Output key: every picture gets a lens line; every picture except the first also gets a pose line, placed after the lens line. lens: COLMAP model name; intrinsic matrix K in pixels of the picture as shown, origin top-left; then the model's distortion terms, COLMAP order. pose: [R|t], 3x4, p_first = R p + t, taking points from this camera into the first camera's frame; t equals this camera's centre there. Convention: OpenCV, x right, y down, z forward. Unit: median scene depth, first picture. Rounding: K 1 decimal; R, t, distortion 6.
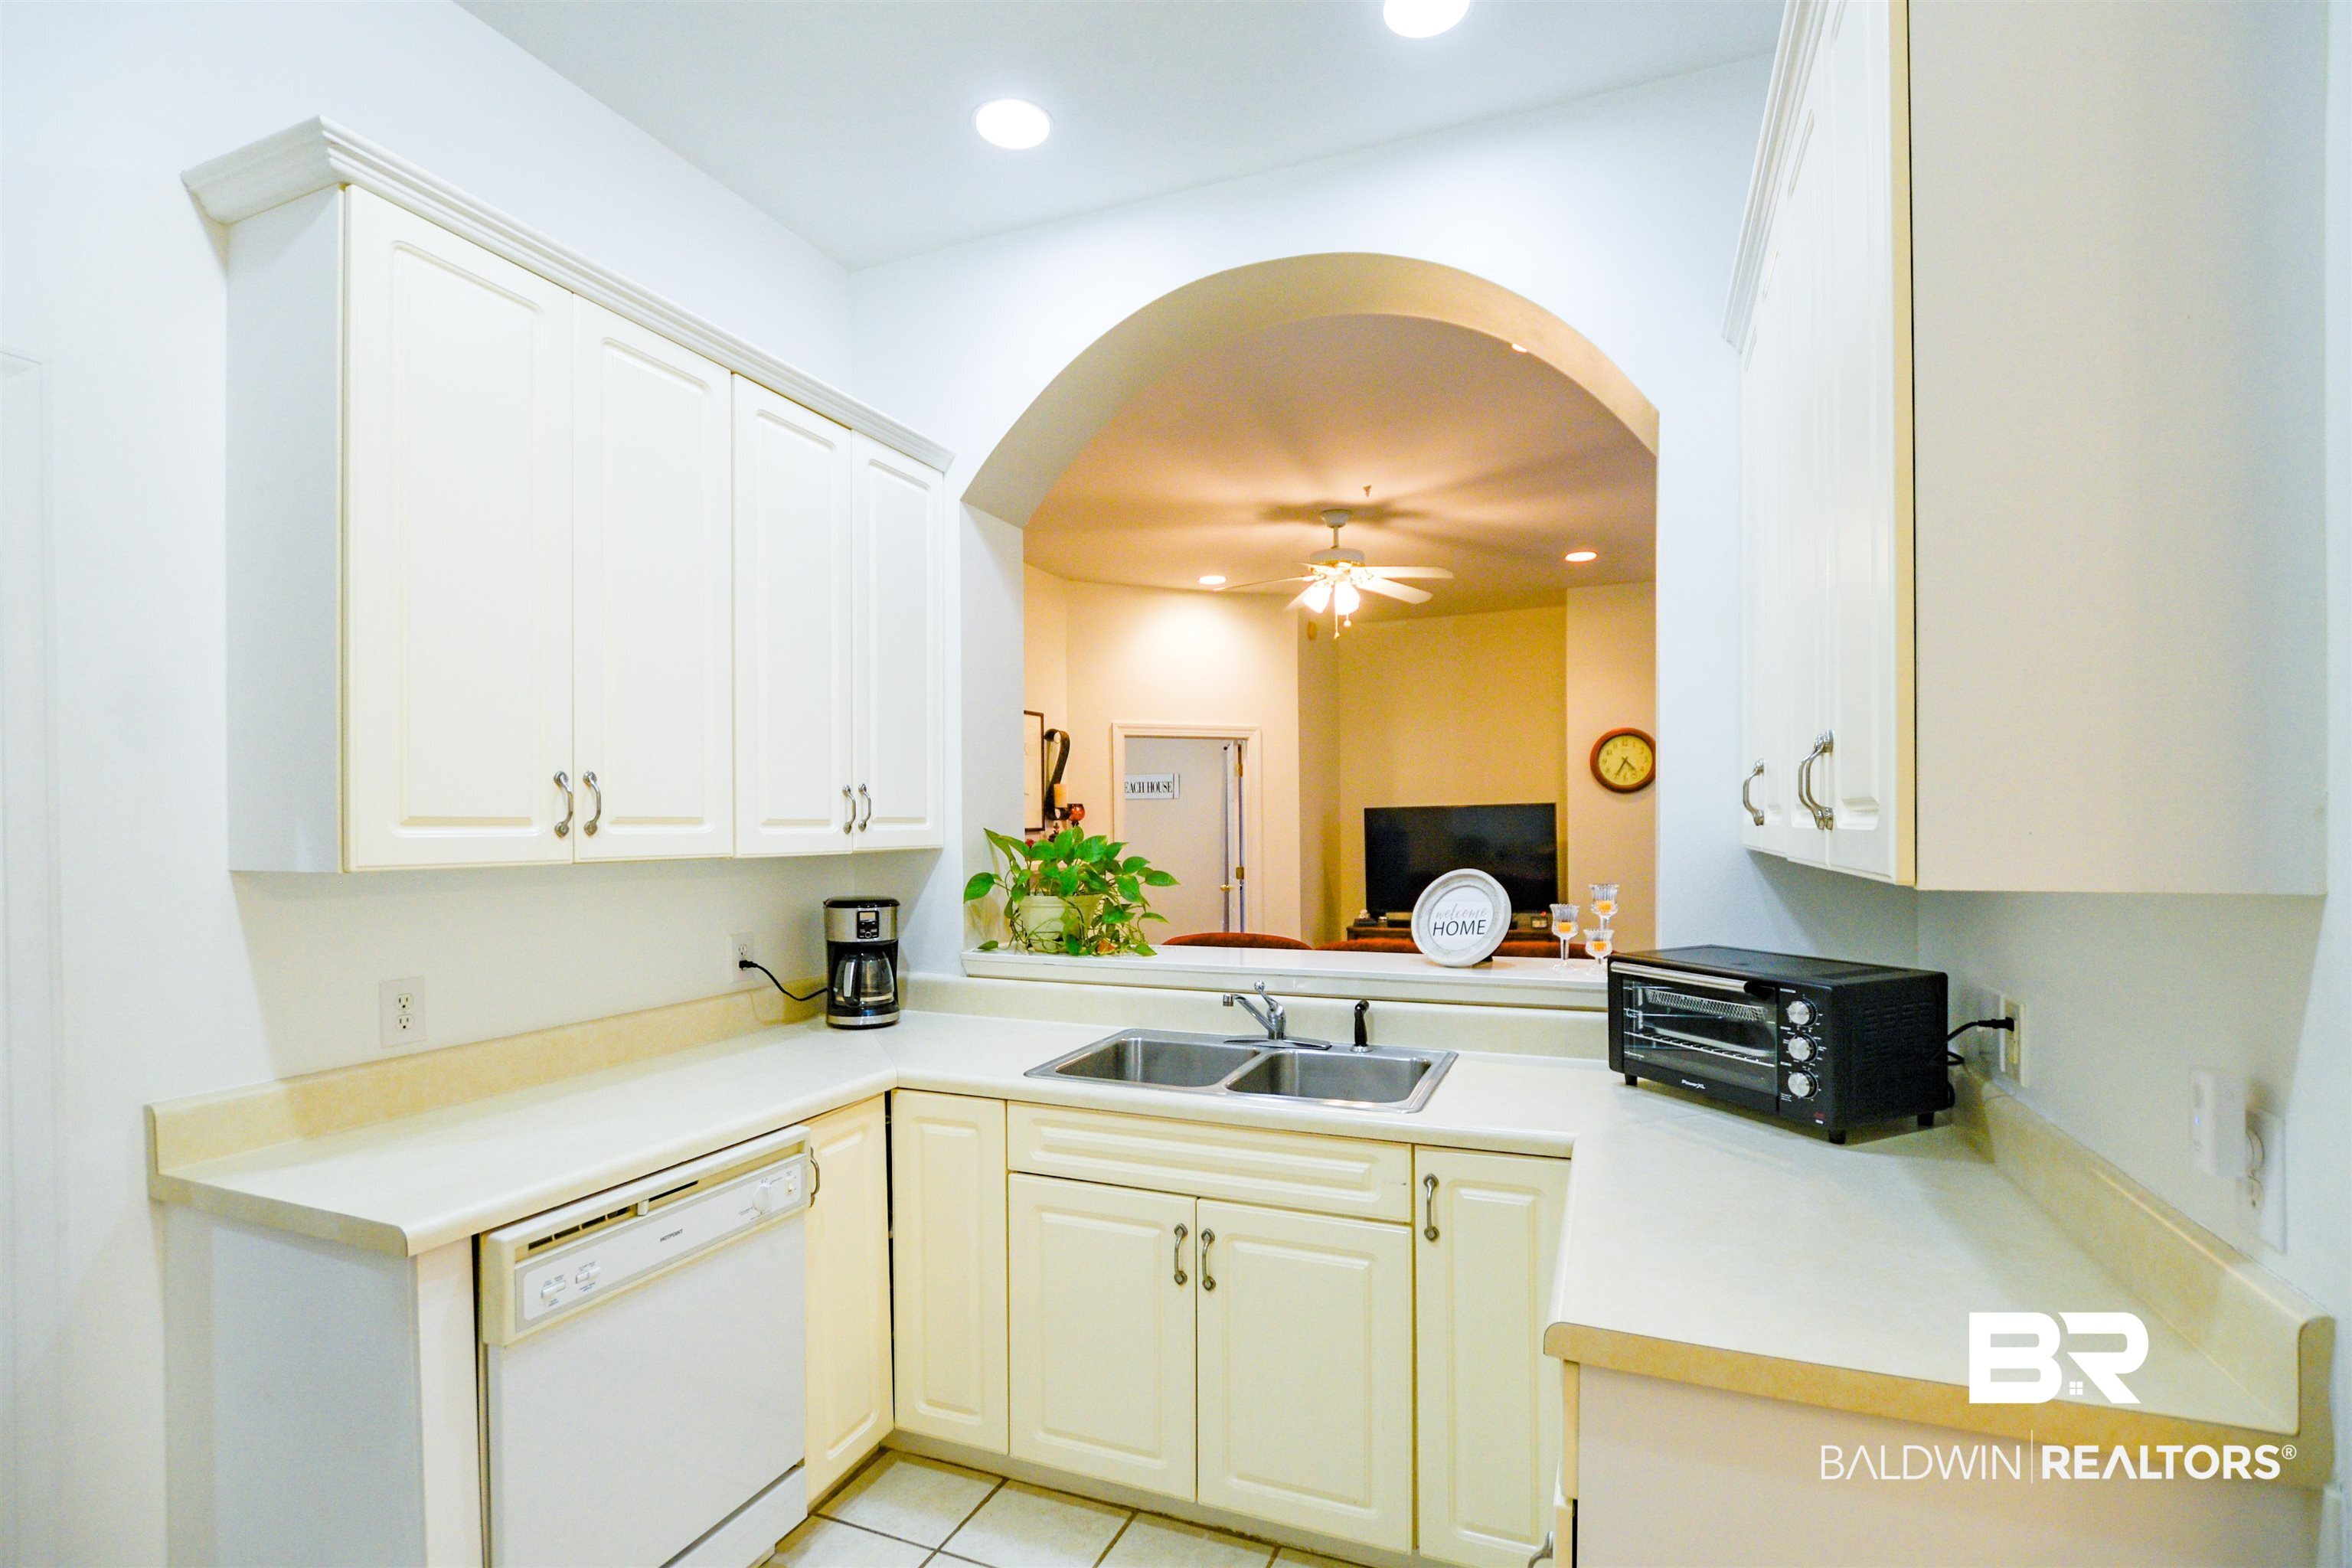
lens RADIAL K [[1090.0, 0, 1151.3], [0, 1090.0, 832.1], [0, 0, 1]] dist [-0.021422, -0.000092]
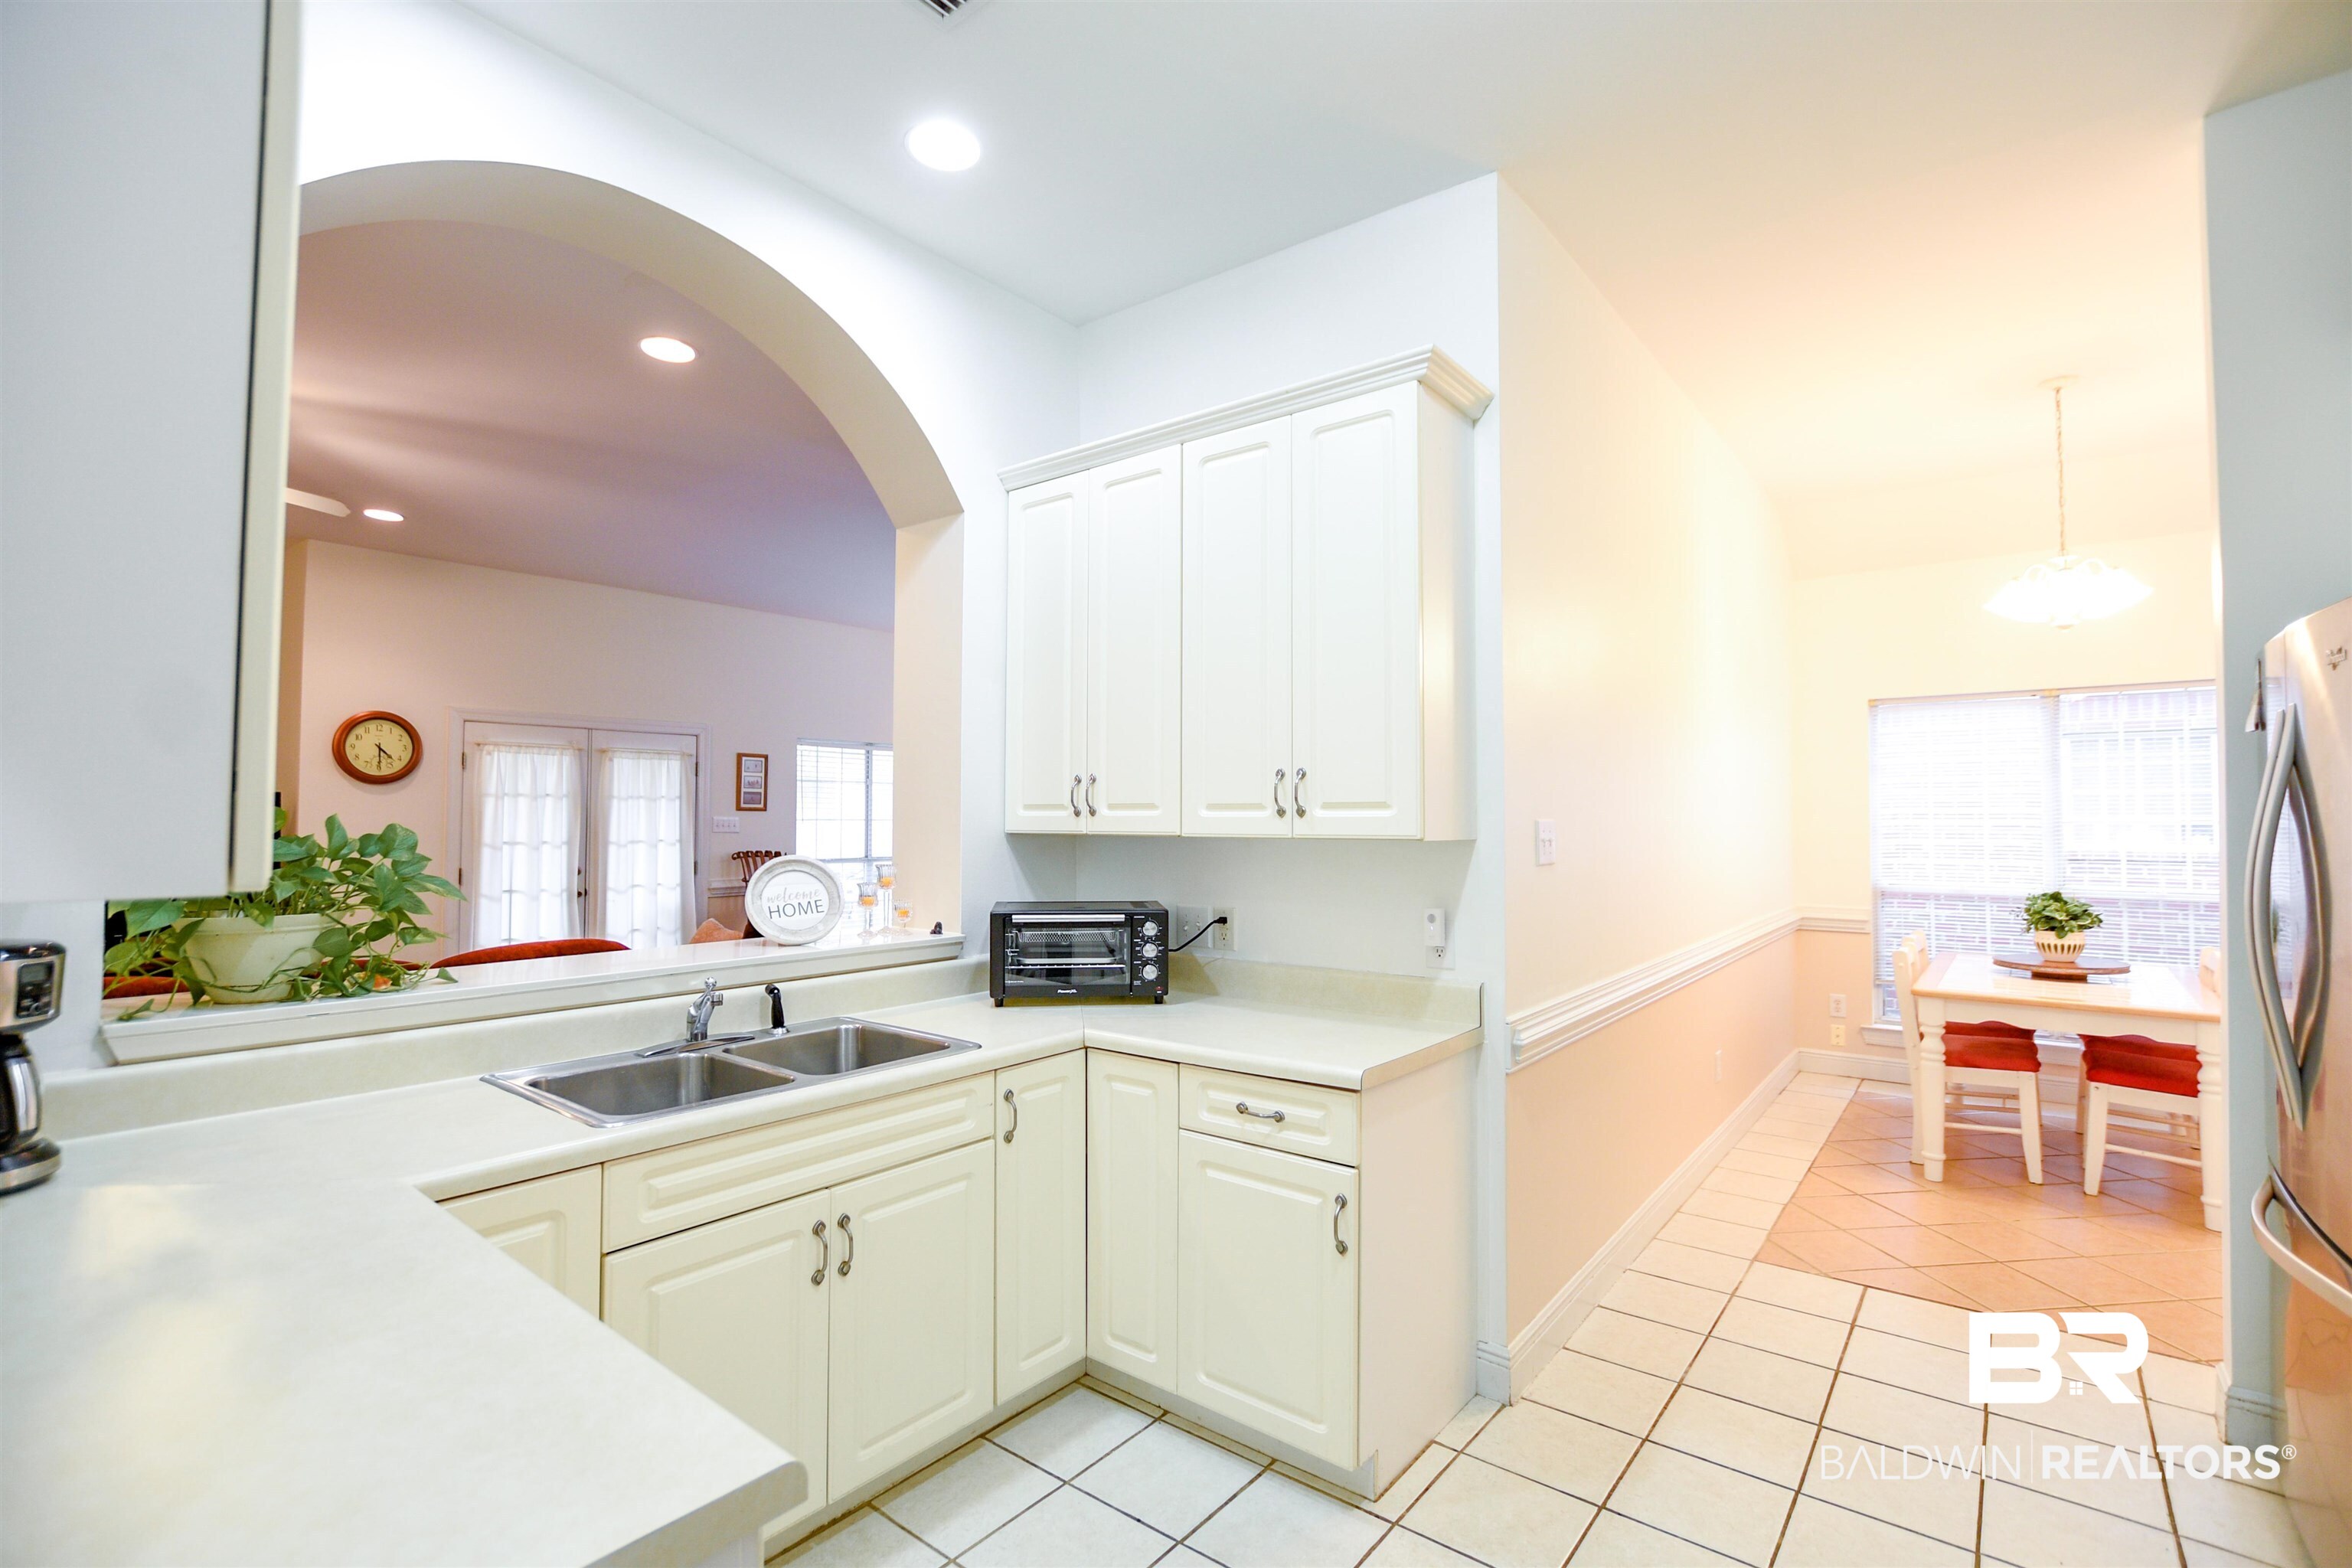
lens RADIAL K [[1059.6, 0, 1176.0], [0, 1059.6, 784.0], [0, 0, 1]] dist [-0.006091, -0.000379]
pose [[0.279076, 0.037567, 0.959534, -0.754367], [0.003266, 0.999192, -0.040069, 0.006942], [-0.960263, 0.014316, 0.278728, 0.391863]]
